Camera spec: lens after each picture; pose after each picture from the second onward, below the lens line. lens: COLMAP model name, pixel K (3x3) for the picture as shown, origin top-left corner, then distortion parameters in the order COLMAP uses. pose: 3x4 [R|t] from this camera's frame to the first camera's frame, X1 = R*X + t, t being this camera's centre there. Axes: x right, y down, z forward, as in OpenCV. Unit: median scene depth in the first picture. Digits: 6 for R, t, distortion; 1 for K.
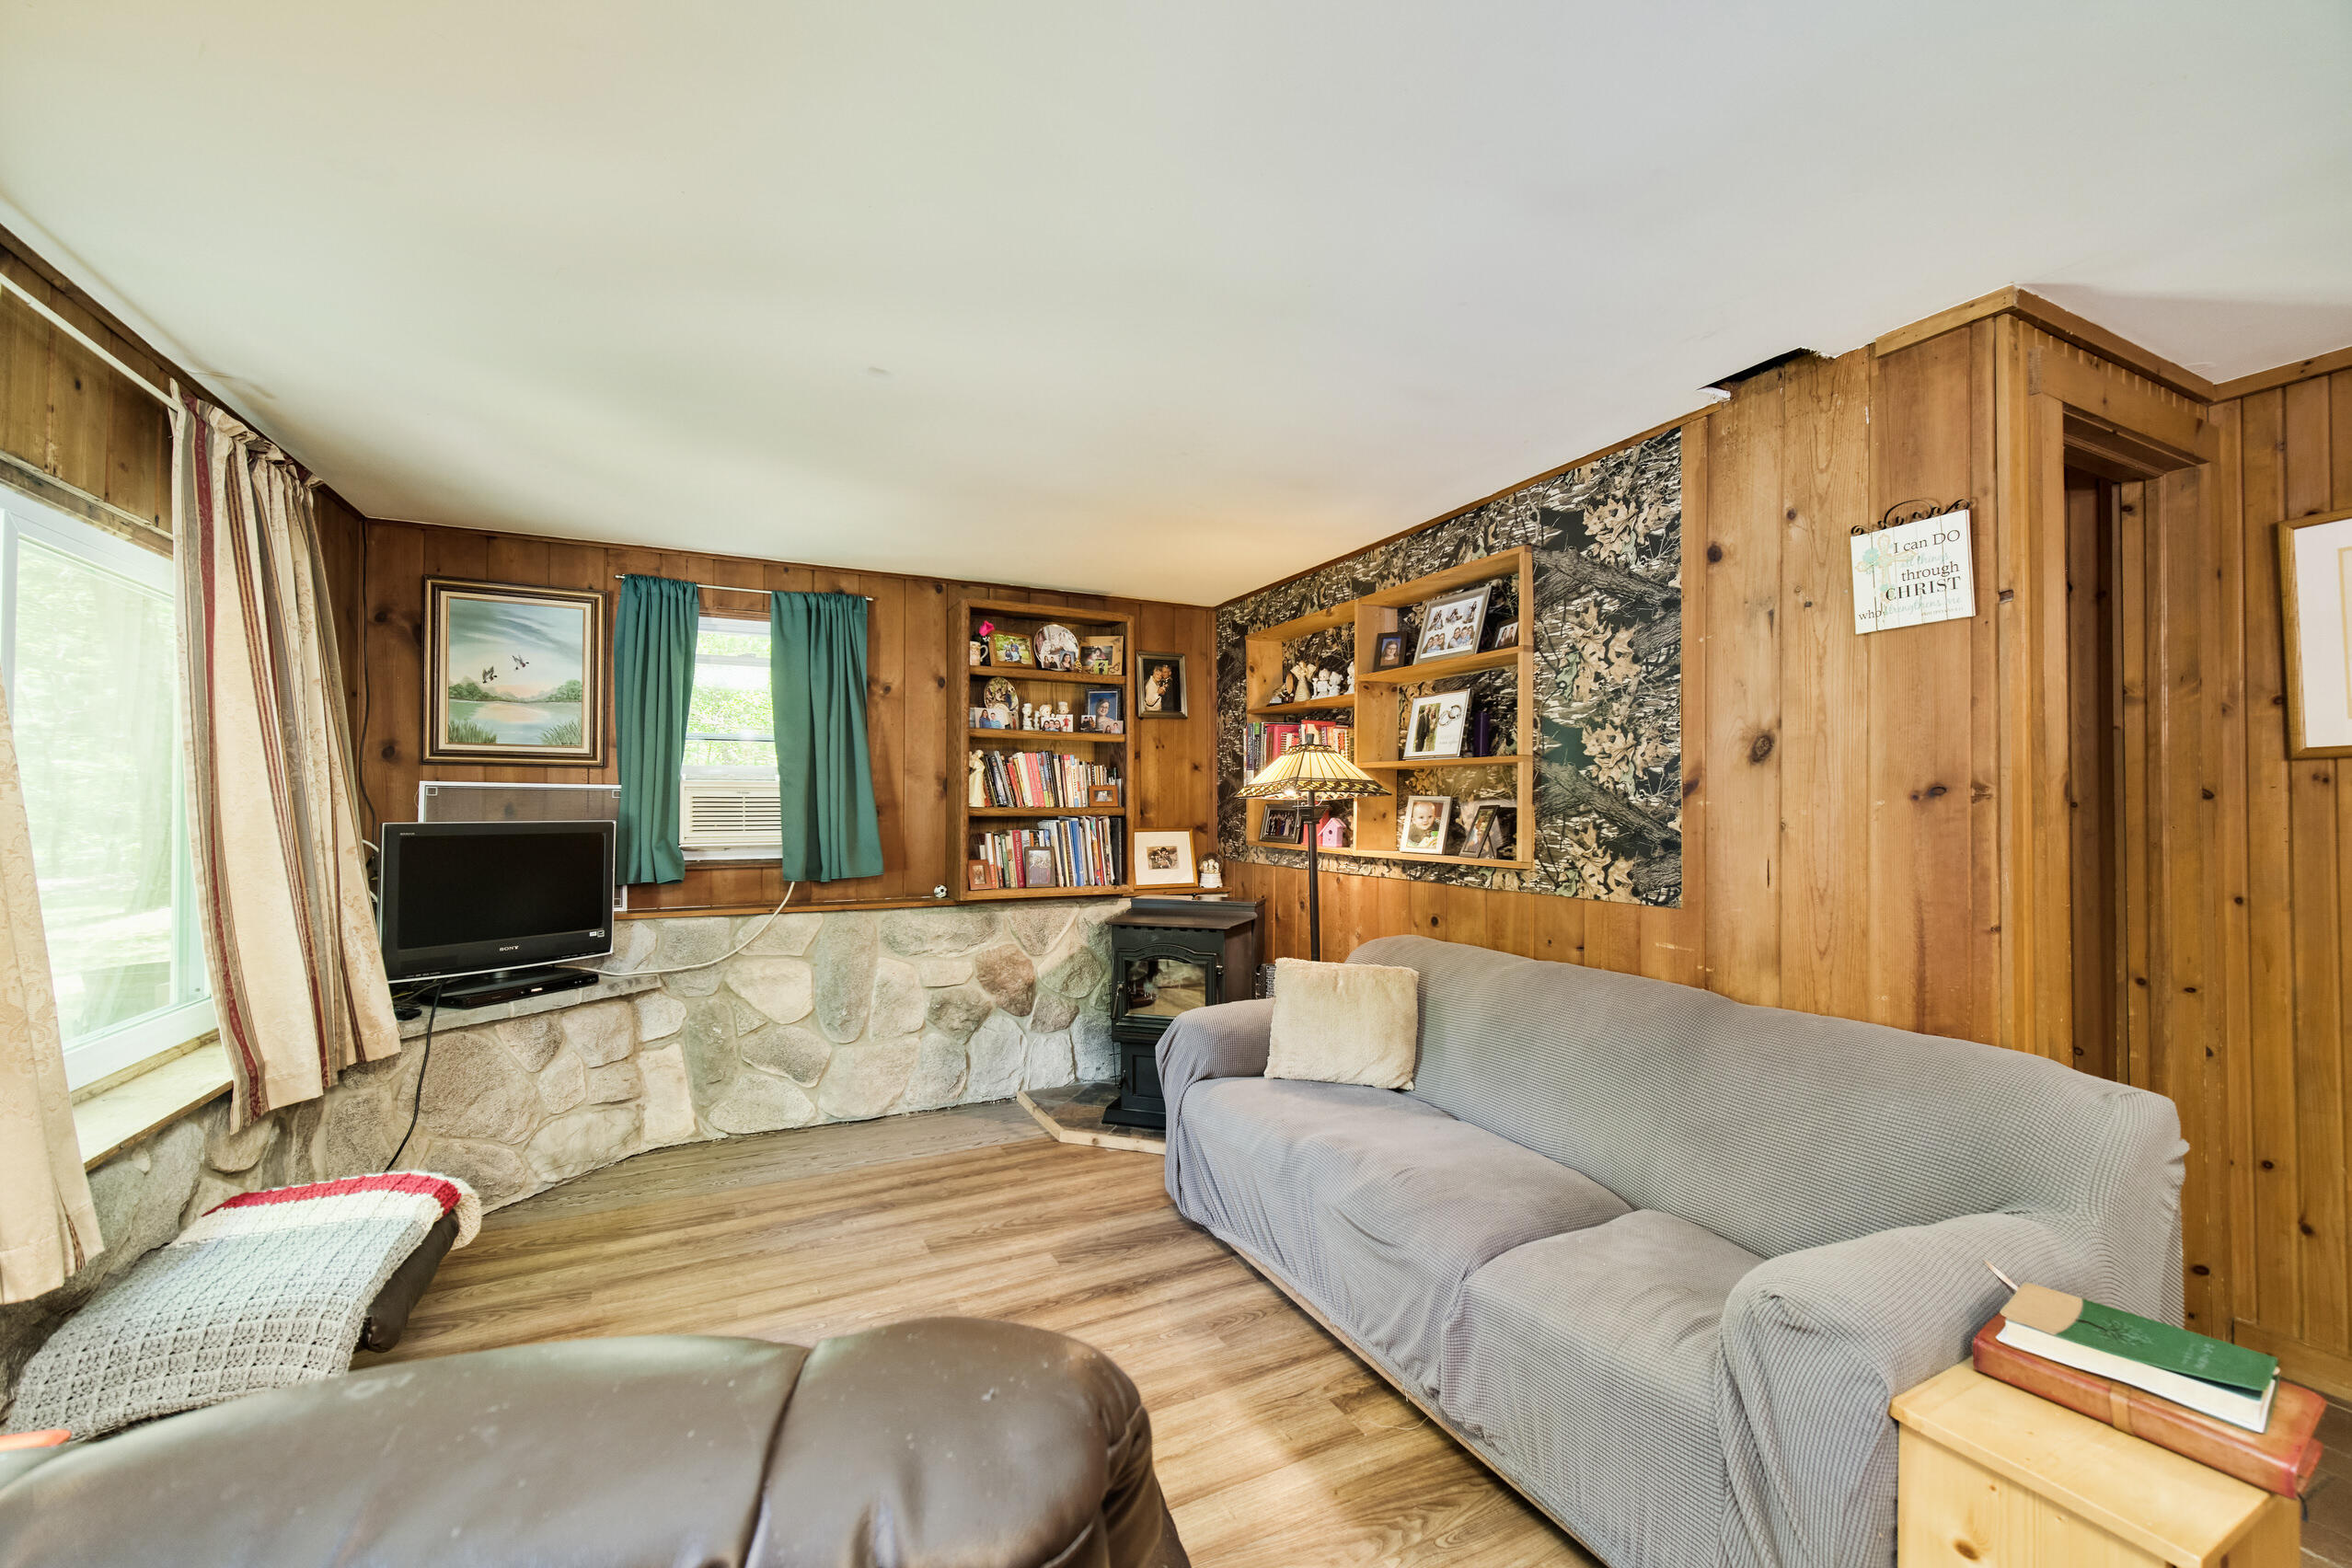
lens RADIAL K [[952.0, 0, 1170.2], [0, 952.0, 796.6], [0, 0, 1]] dist [0.002182, -0.003418]
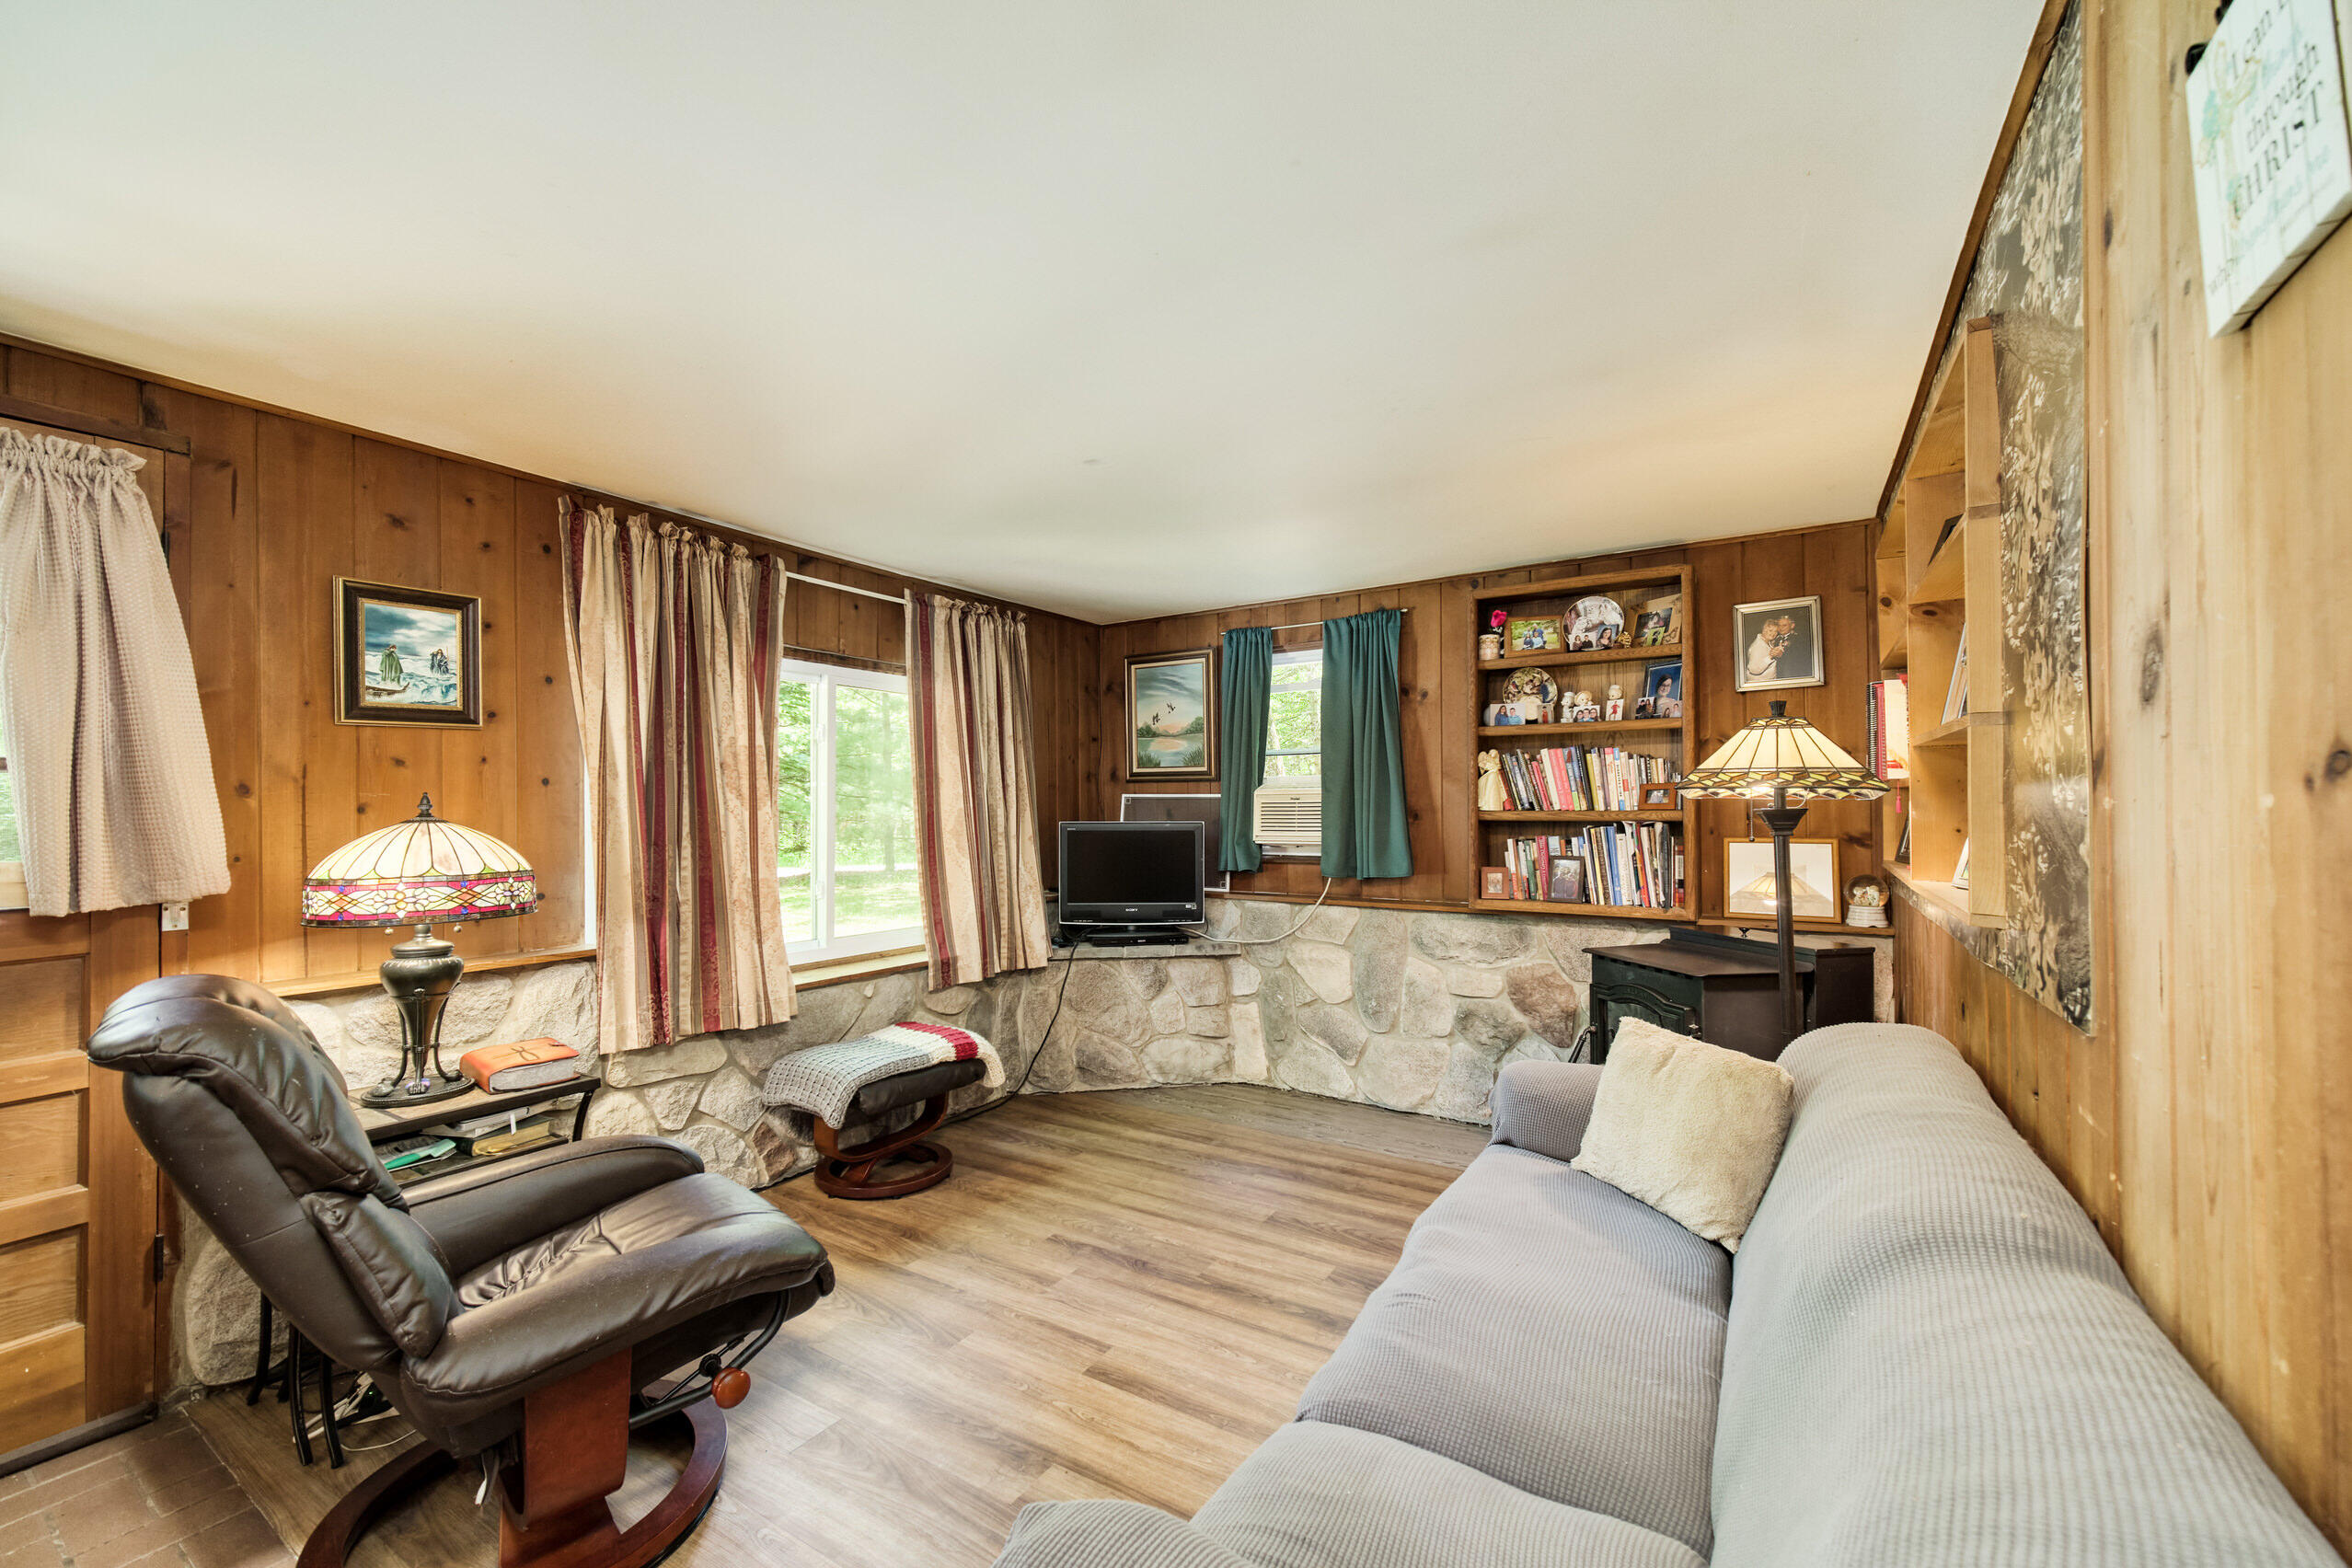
lens RADIAL K [[952.0, 0, 1170.2], [0, 952.0, 796.6], [0, 0, 1]] dist [0.002182, -0.003418]
pose [[0.502800, -0.014183, -0.864286, 0.484904], [0.013260, 0.999874, -0.008694, 0.001293], [0.864301, -0.007089, 0.502925, 0.275963]]
